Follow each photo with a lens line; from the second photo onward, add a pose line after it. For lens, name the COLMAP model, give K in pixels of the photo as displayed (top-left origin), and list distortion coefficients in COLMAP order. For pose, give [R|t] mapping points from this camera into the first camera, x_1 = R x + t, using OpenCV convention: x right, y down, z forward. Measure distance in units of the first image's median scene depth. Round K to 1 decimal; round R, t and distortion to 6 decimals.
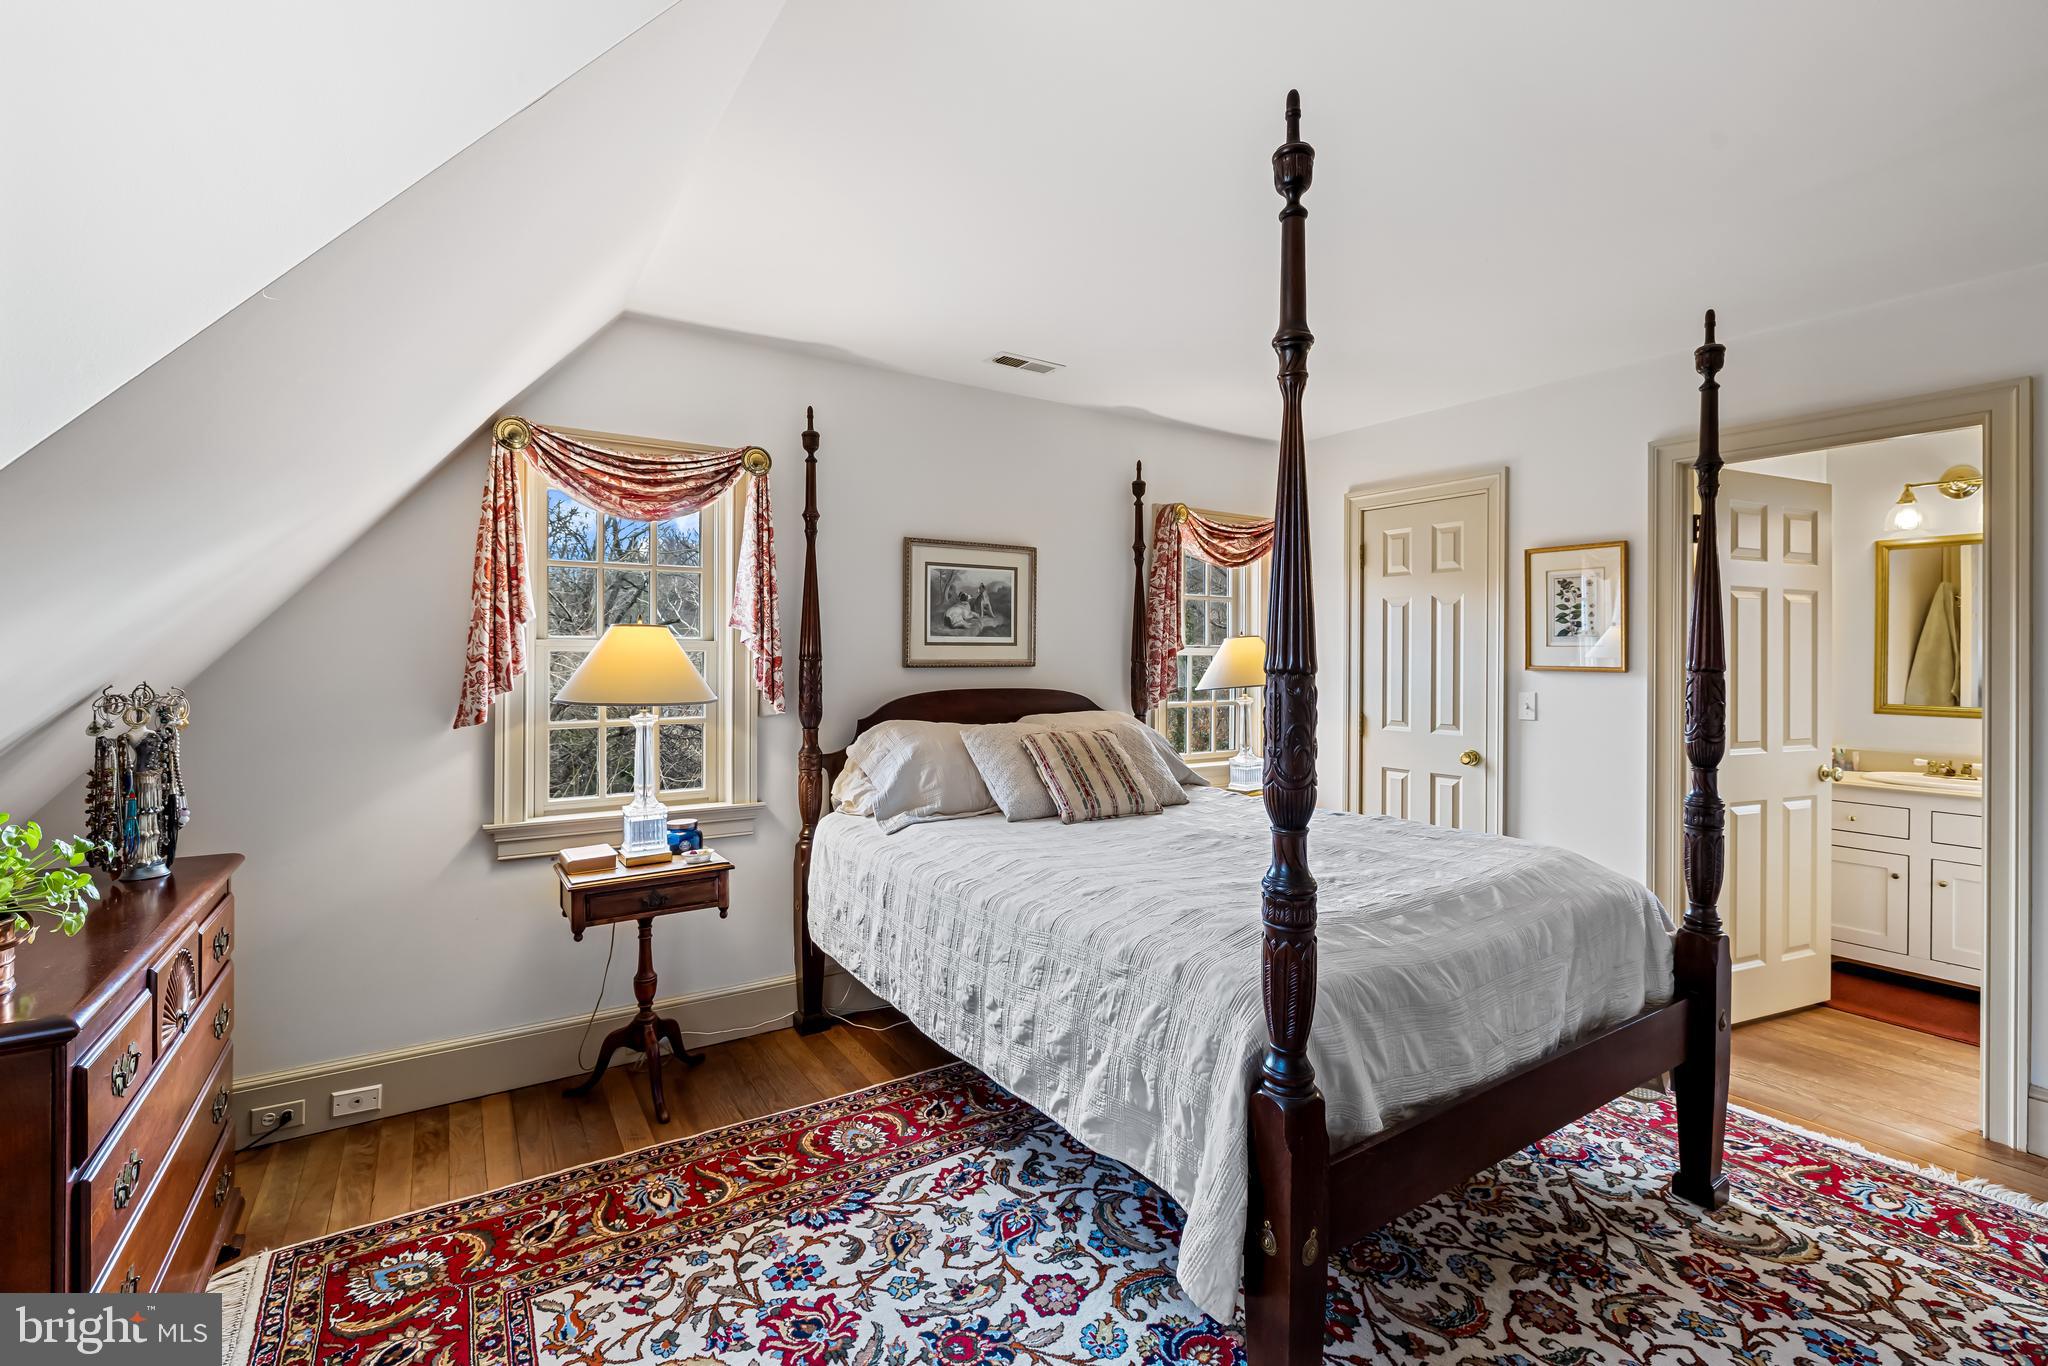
lens RADIAL K [[921.2, 0, 1077.8], [0, 921.2, 651.9], [0, 0, 1]] dist [-0.000016, -0.000407]
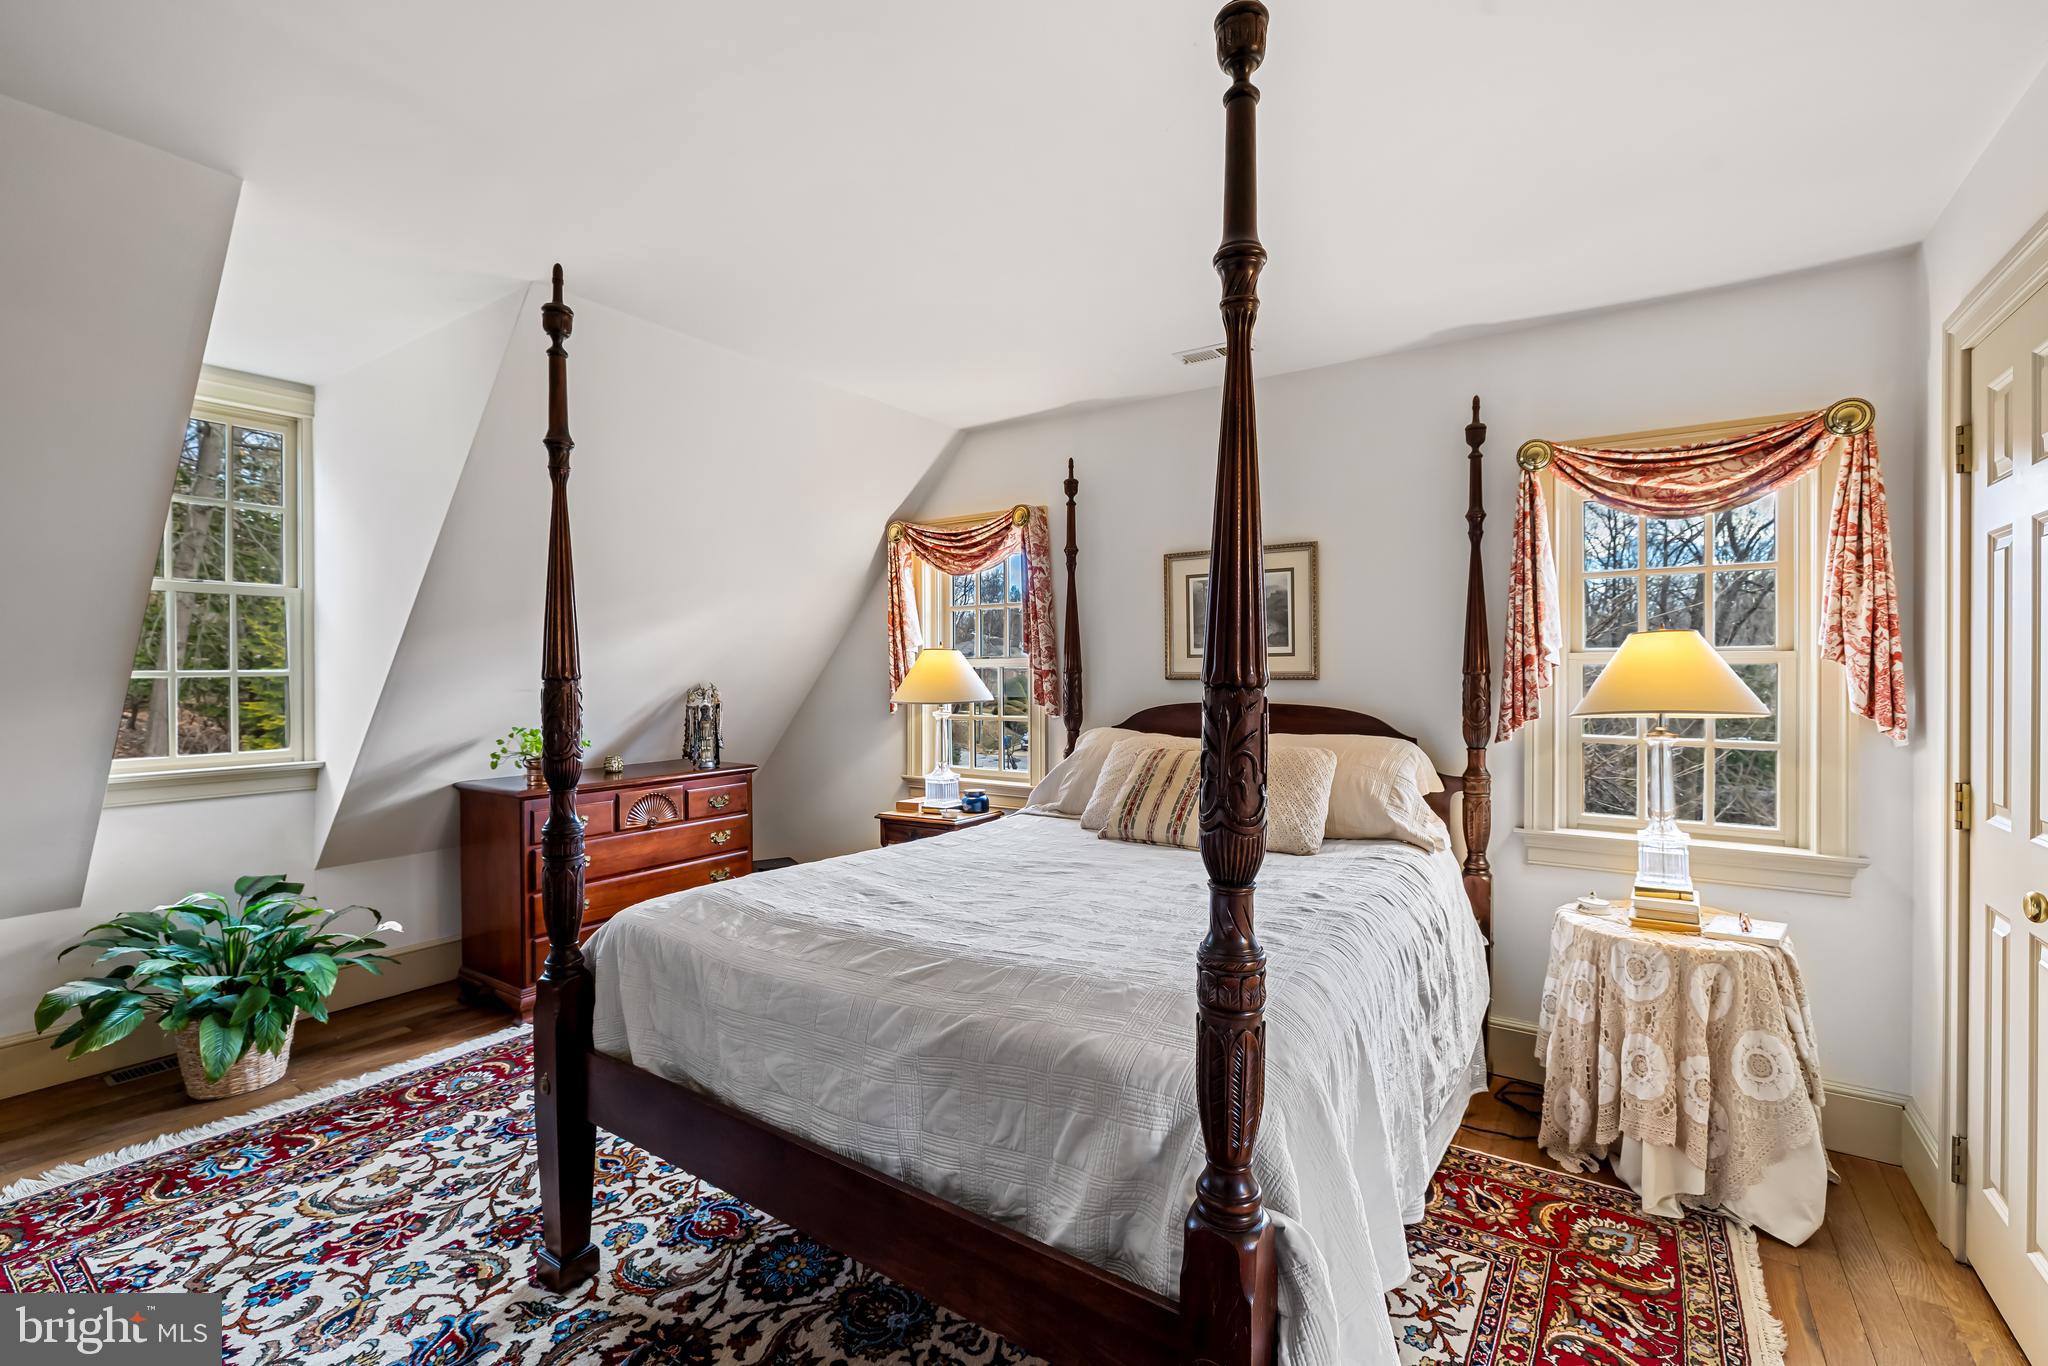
lens RADIAL K [[921.2, 0, 1021.7], [0, 921.2, 681.2], [0, 0, 1]] dist [-0.000016, -0.000407]
pose [[0.348770, 0.005934, -0.937190, 0.728977], [0.010544, 0.999892, 0.010255, 0.006416], [0.937149, -0.013458, 0.348670, 0.478753]]
